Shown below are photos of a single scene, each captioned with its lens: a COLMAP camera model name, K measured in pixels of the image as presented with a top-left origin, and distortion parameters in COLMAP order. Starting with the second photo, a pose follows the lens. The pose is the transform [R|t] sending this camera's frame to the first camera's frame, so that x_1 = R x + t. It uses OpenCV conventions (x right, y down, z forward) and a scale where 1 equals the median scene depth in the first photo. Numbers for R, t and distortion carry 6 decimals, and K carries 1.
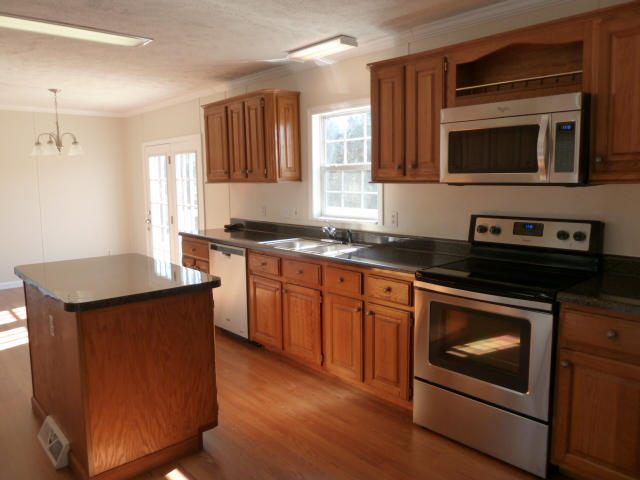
lens RADIAL K [[477.3, 0, 323.1], [0, 477.3, 235.8], [0, 0, 1]] dist [-0.027419, 0.006556]
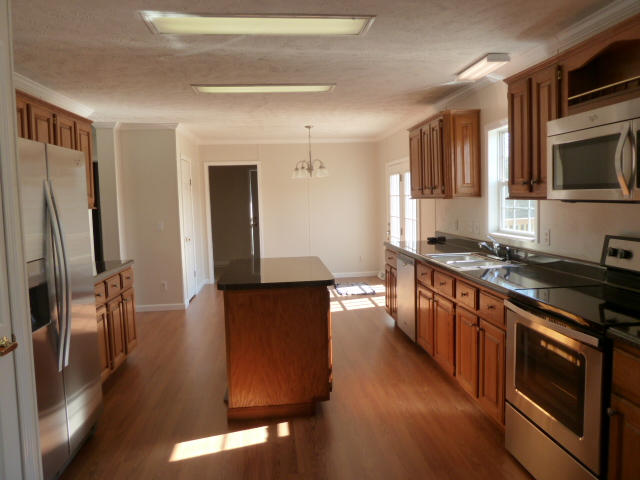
lens RADIAL K [[477.3, 0, 326.4], [0, 477.3, 235.4], [0, 0, 1]] dist [-0.027419, 0.006556]
pose [[0.808222, 0.036016, -0.587776, 0.402318], [-0.051307, 0.998639, -0.009358, -0.009061], [0.586639, 0.037720, 0.808970, -0.007226]]
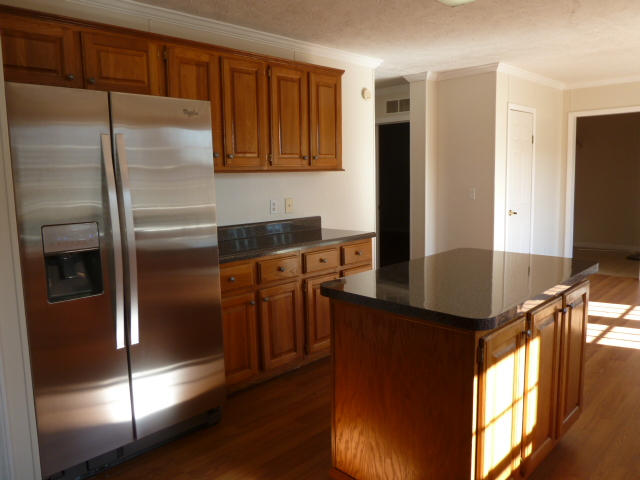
lens RADIAL K [[477.3, 0, 319.1], [0, 477.3, 238.2], [0, 0, 1]] dist [-0.027419, 0.006556]
pose [[0.032311, 0.143319, -0.989149, 0.289919], [-0.096966, 0.985447, 0.139616, -0.061389], [0.994763, 0.091402, 0.045738, 0.622774]]
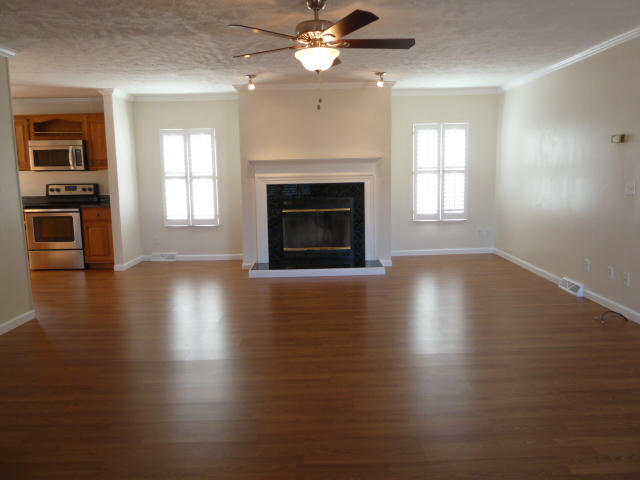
lens RADIAL K [[477.3, 0, 322.8], [0, 477.3, 228.8], [0, 0, 1]] dist [-0.027419, 0.006556]
pose [[0.666918, -0.089408, 0.739747, -0.520115], [0.094160, 0.994929, 0.035360, 0.217922], [-0.739157, 0.046072, 0.671955, -1.552869]]
